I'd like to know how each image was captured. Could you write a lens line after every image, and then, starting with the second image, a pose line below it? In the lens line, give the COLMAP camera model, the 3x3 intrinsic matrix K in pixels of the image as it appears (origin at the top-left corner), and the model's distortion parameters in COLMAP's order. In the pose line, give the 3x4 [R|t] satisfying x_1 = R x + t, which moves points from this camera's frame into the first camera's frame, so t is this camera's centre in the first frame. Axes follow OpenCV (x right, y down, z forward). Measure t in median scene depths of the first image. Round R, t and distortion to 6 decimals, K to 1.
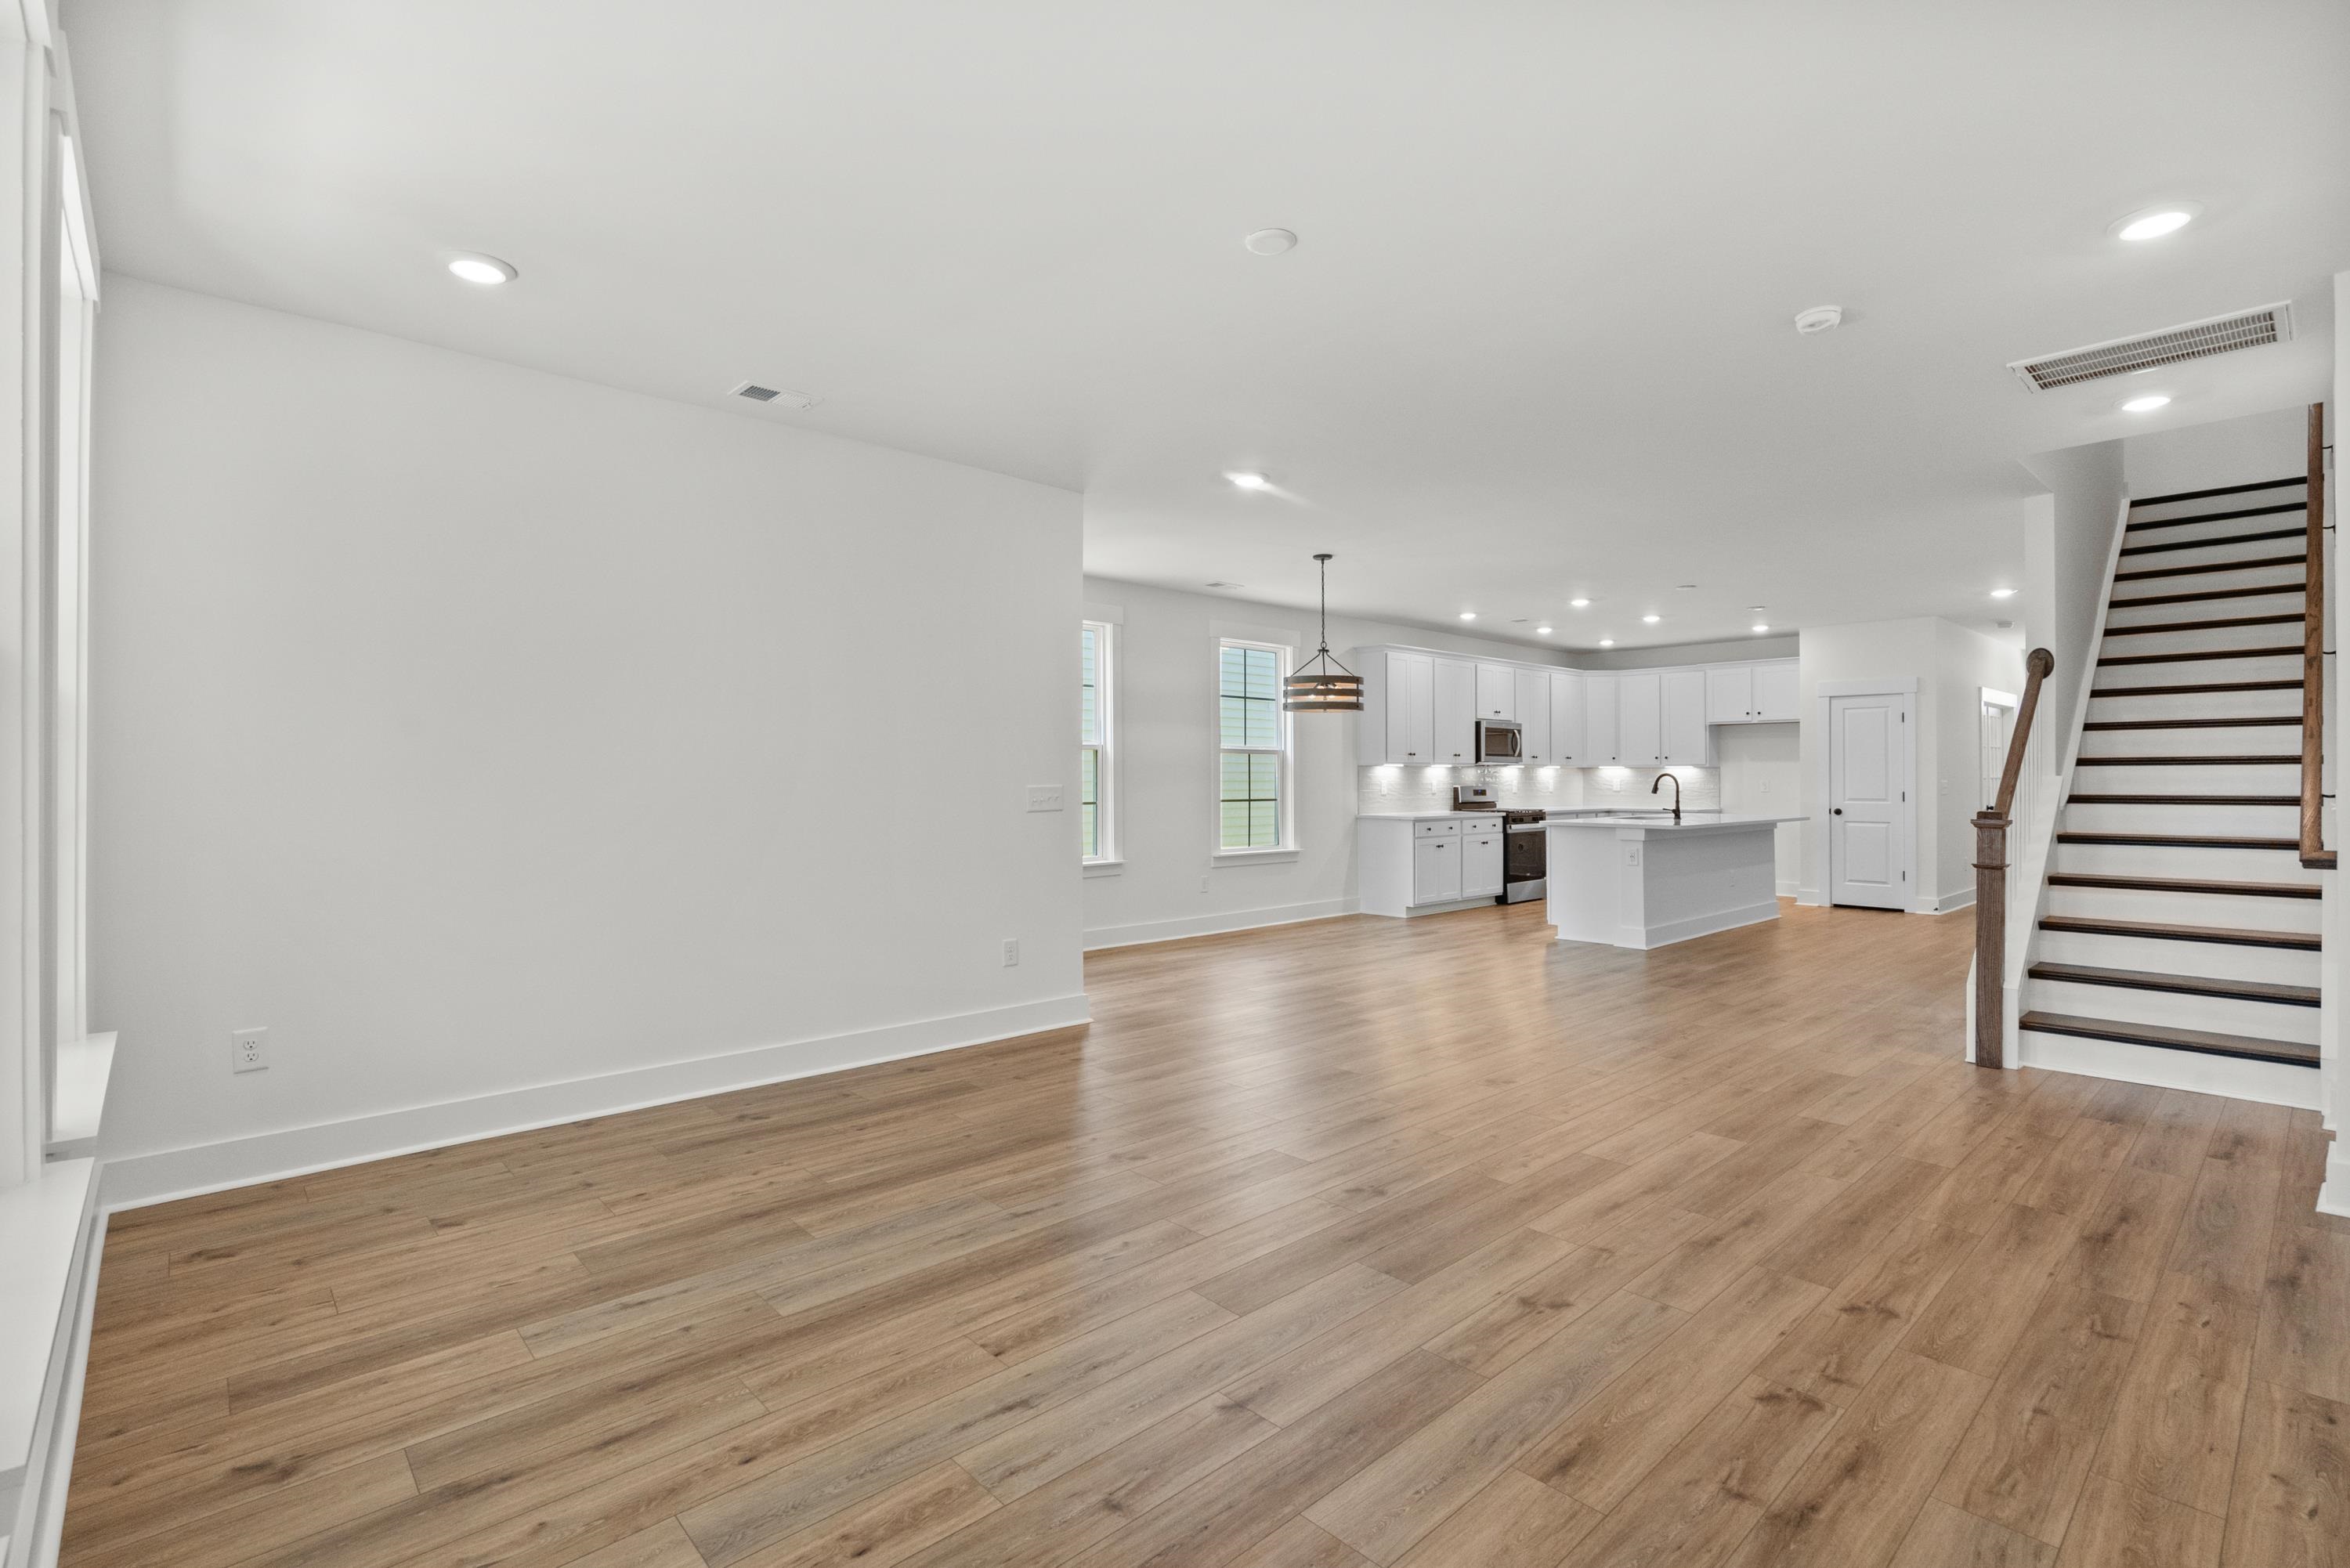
lens RADIAL K [[1081.3, 0, 1166.8], [0, 1081.3, 775.0], [0, 0, 1]] dist [-0.001603, 0.000004]
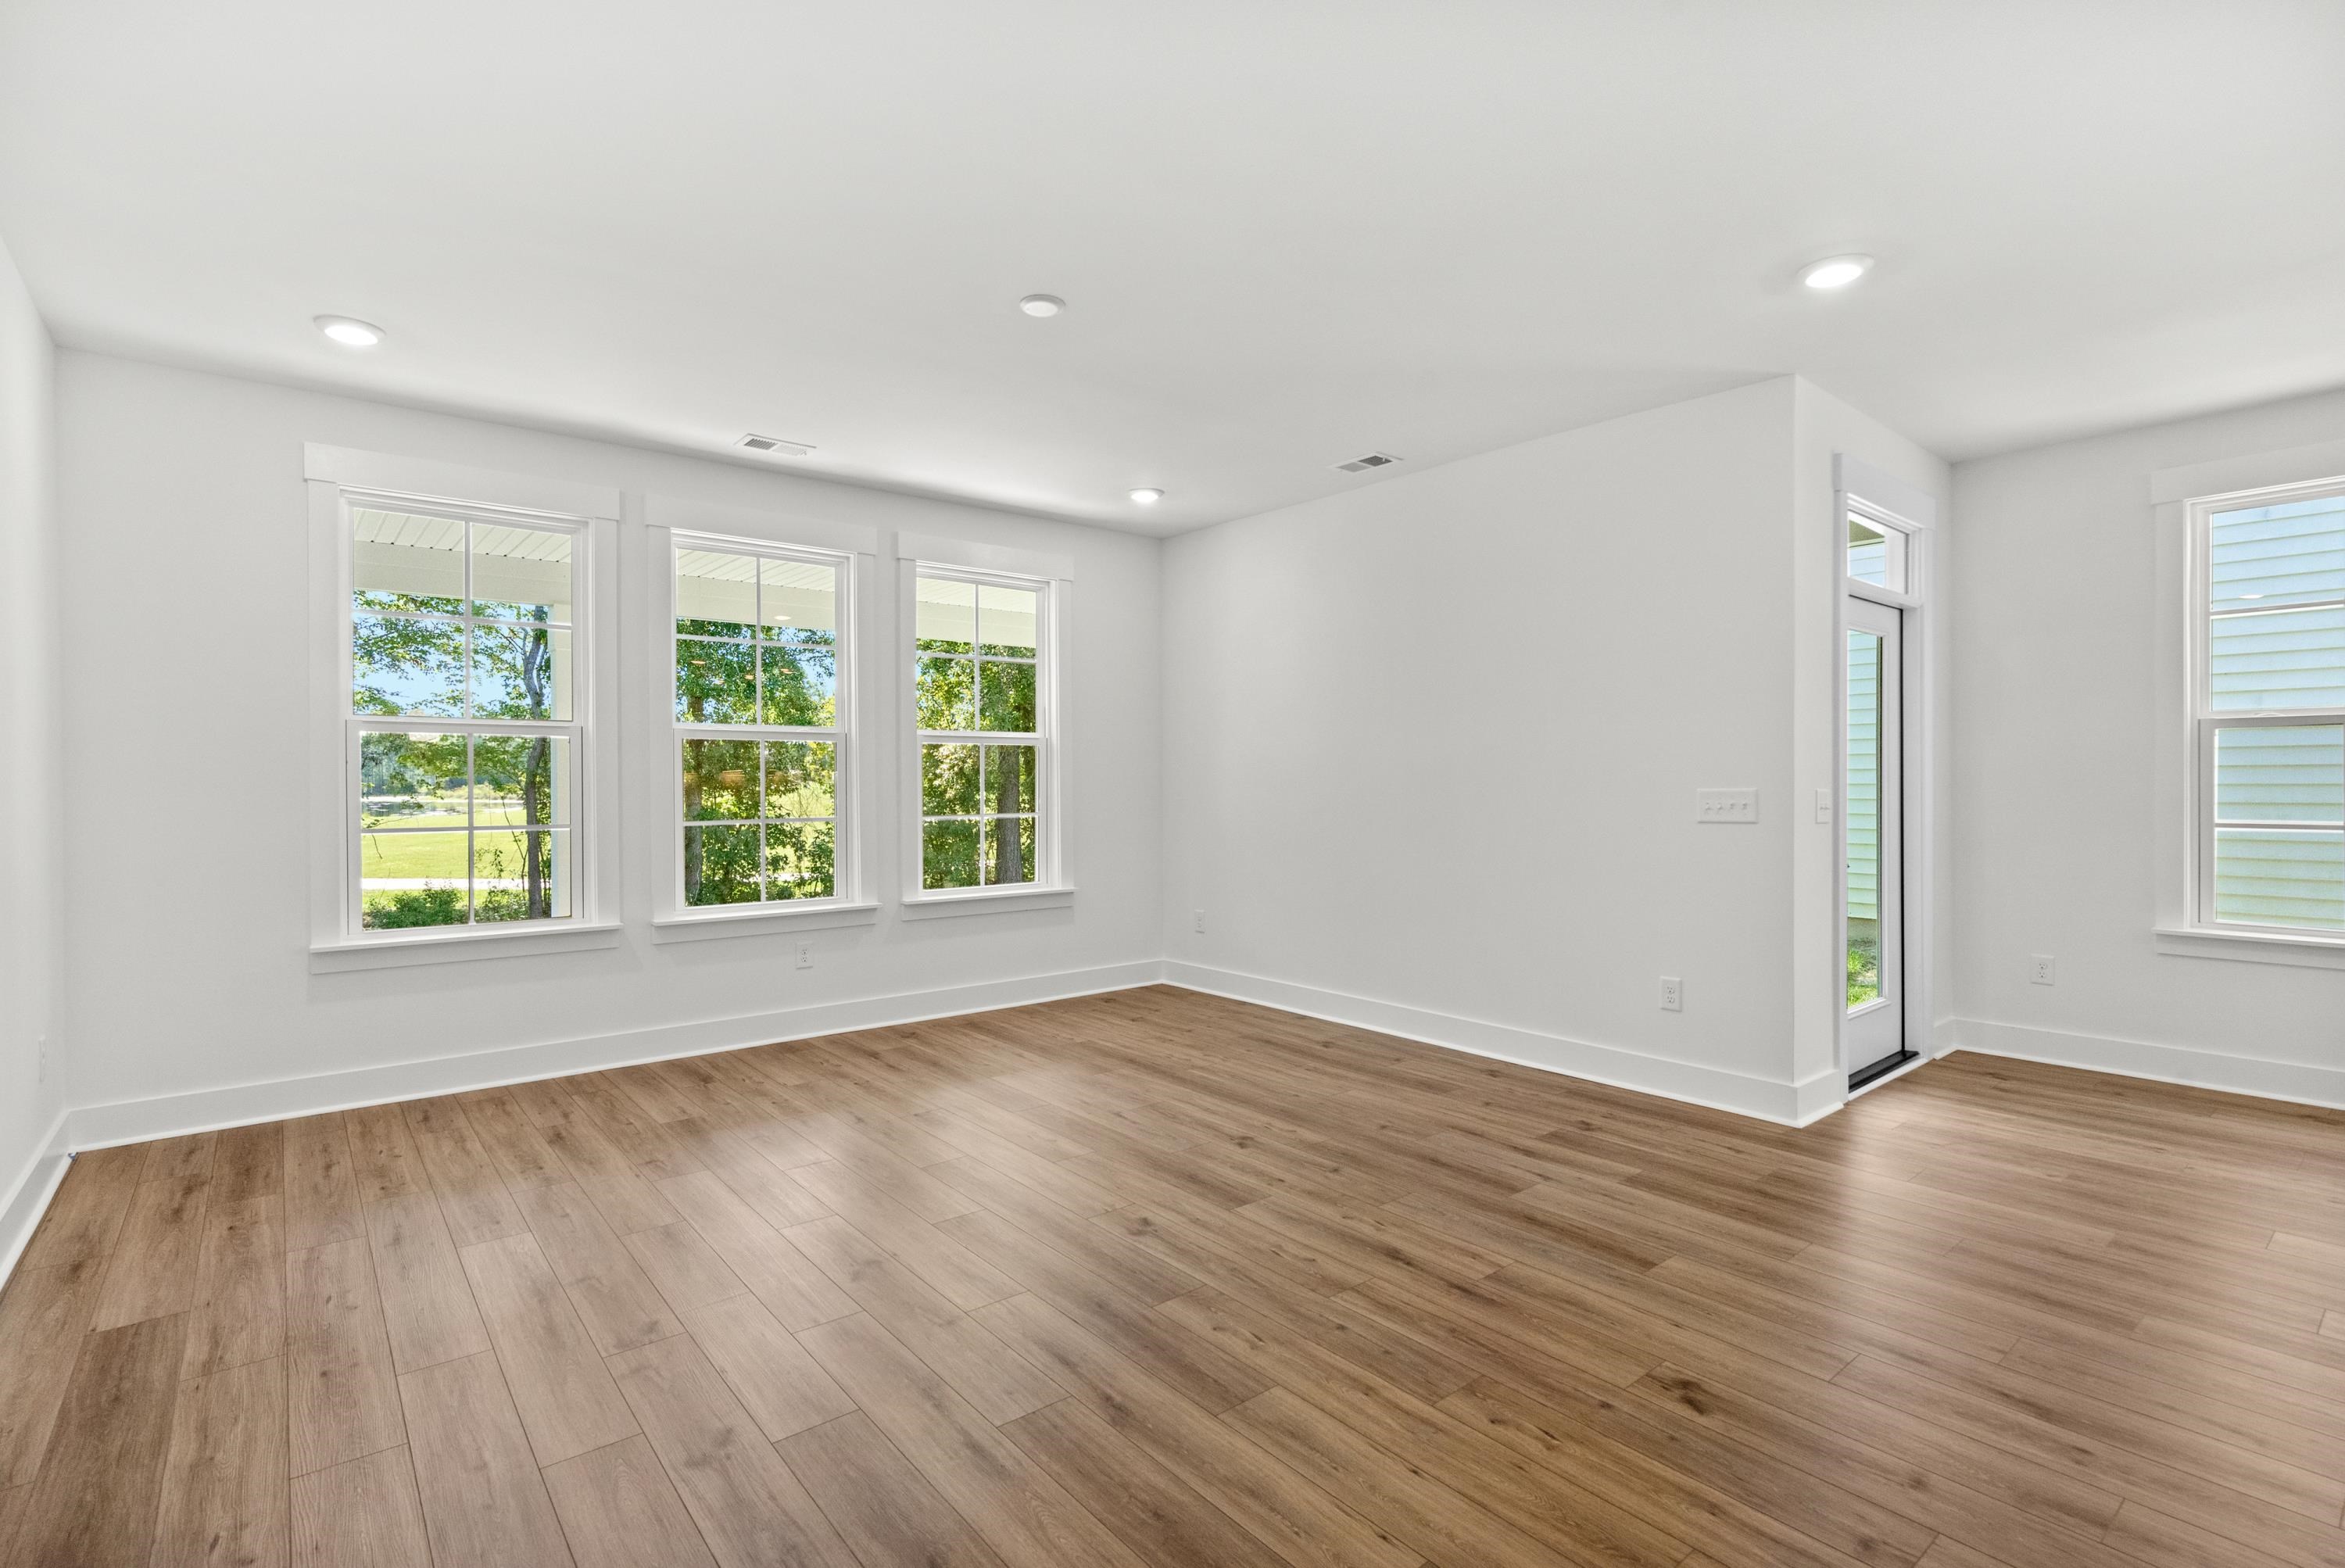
lens RADIAL K [[1079.1, 0, 1163.9], [0, 1079.1, 784.7], [0, 0, 1]] dist [-0.001603, 0.000004]
pose [[-0.054988, 0.005302, -0.998473, 1.063580], [0.006693, 0.999965, 0.004941, -0.000733], [0.998465, -0.006411, -0.055021, 1.026594]]
